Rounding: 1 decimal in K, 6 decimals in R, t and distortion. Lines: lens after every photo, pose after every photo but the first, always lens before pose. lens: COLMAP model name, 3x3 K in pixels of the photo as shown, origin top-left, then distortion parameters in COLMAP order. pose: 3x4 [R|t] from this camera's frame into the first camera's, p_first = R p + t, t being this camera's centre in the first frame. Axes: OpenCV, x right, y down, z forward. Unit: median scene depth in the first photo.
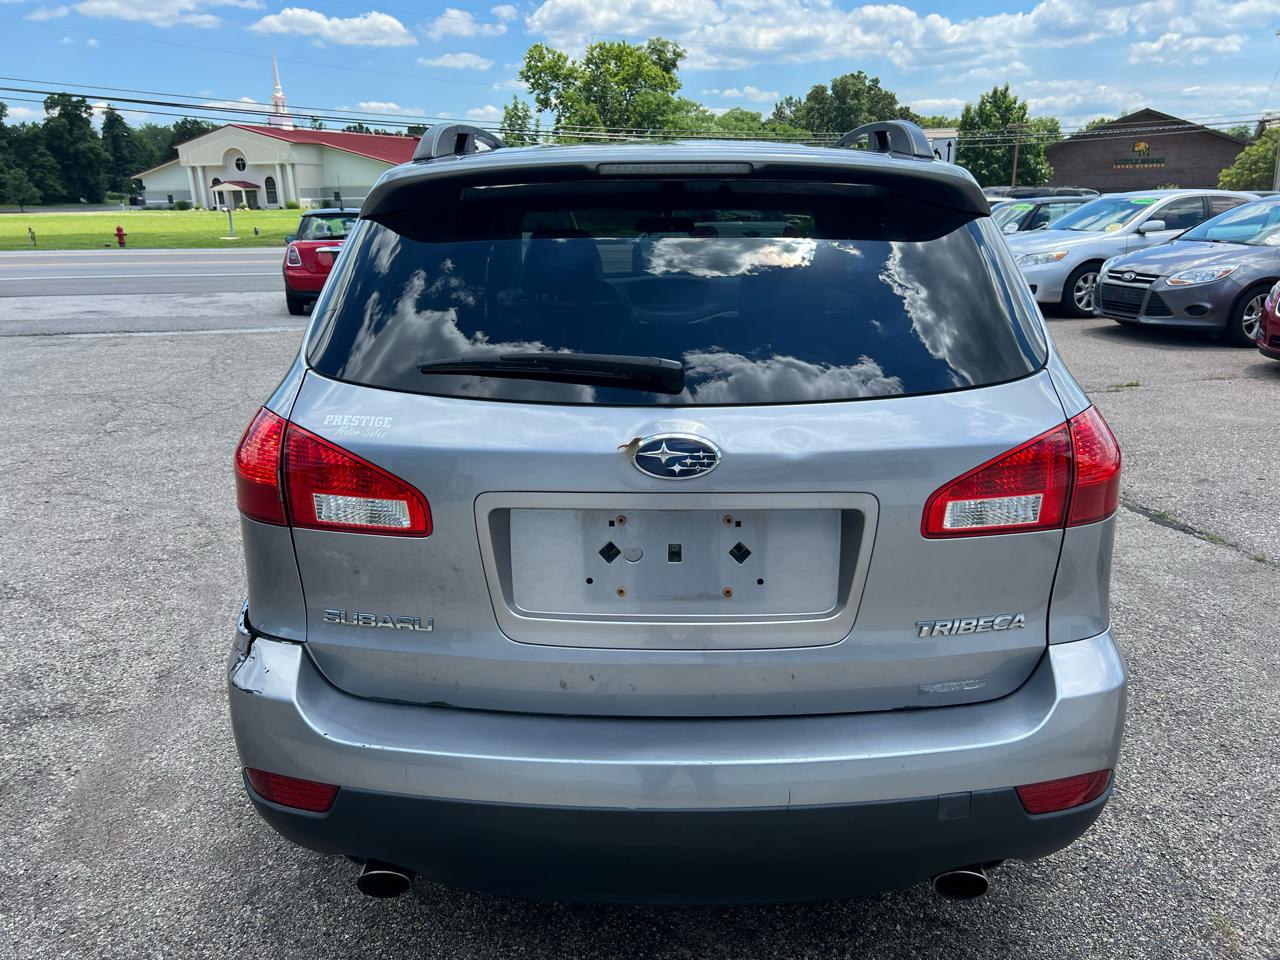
lens RADIAL K [[973.6, 0, 636.0], [0, 973.6, 478.3], [0, 0, 1]] dist [0.053181, -0.059849]
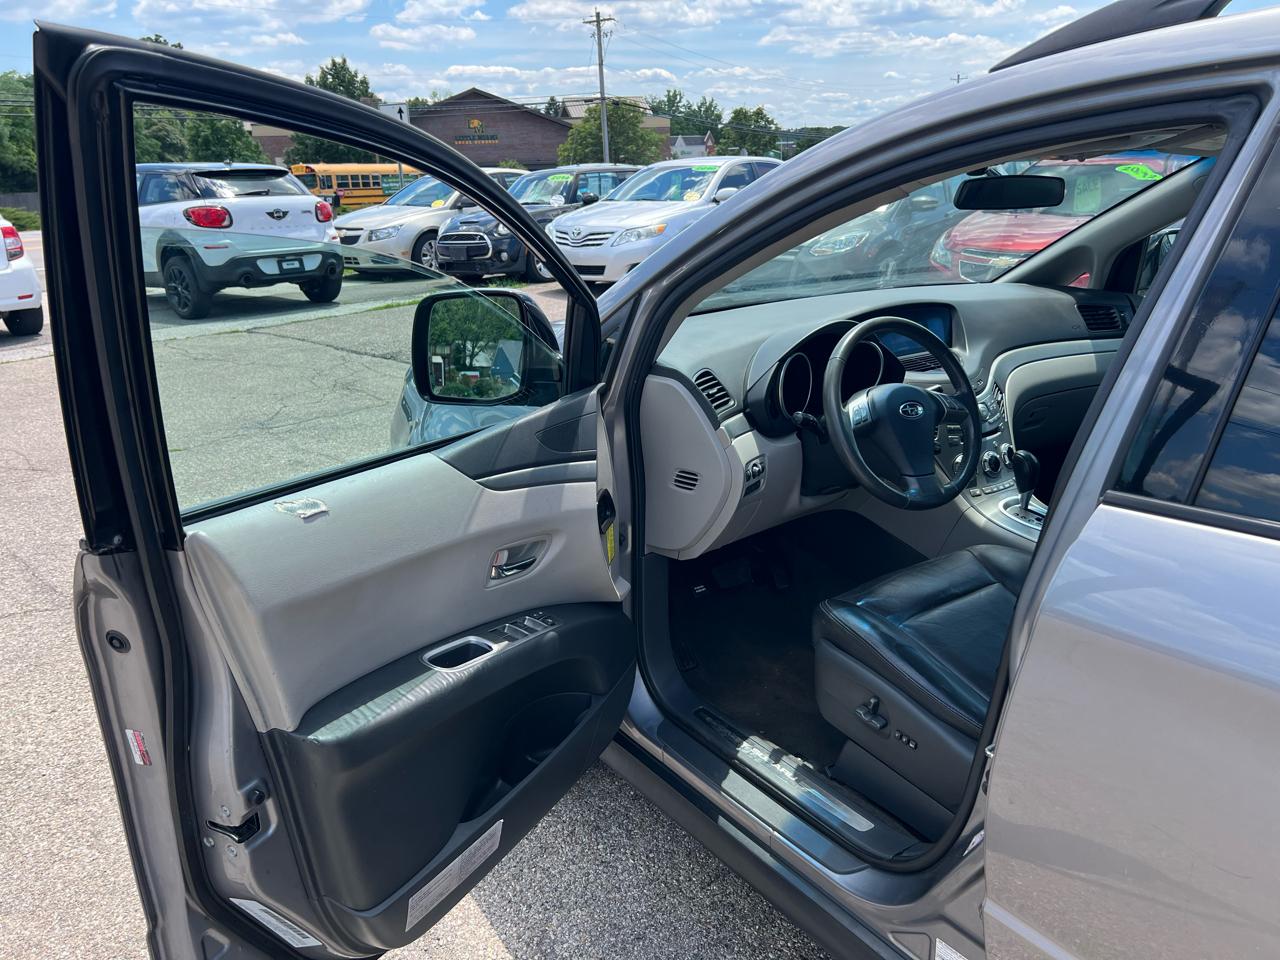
lens RADIAL K [[973.6, 0, 636.0], [0, 973.6, 478.3], [0, 0, 1]] dist [0.053181, -0.059849]
pose [[0.800854, -0.195656, 0.565996, -0.231625], [0.183585, 0.979828, 0.078947, -0.105805], [-0.570025, 0.040683, 0.820619, 0.389743]]
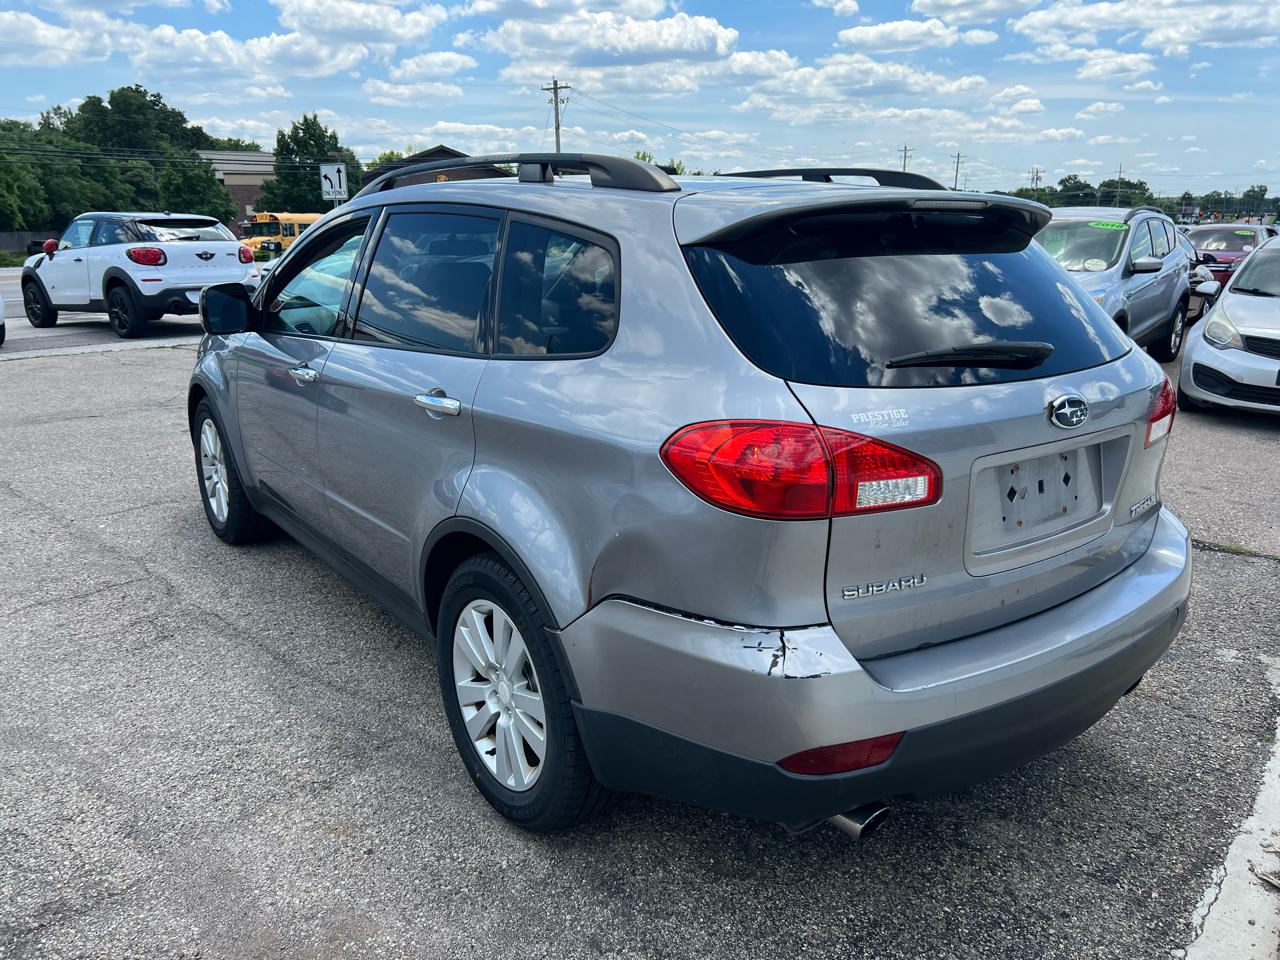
lens RADIAL K [[973.6, 0, 636.0], [0, 973.6, 478.3], [0, 0, 1]] dist [0.053181, -0.059849]
pose [[0.786902, -0.148457, 0.598954, -0.264753], [0.162361, 0.986240, 0.031140, -0.014774], [-0.595335, 0.072743, 0.800178, 0.055041]]
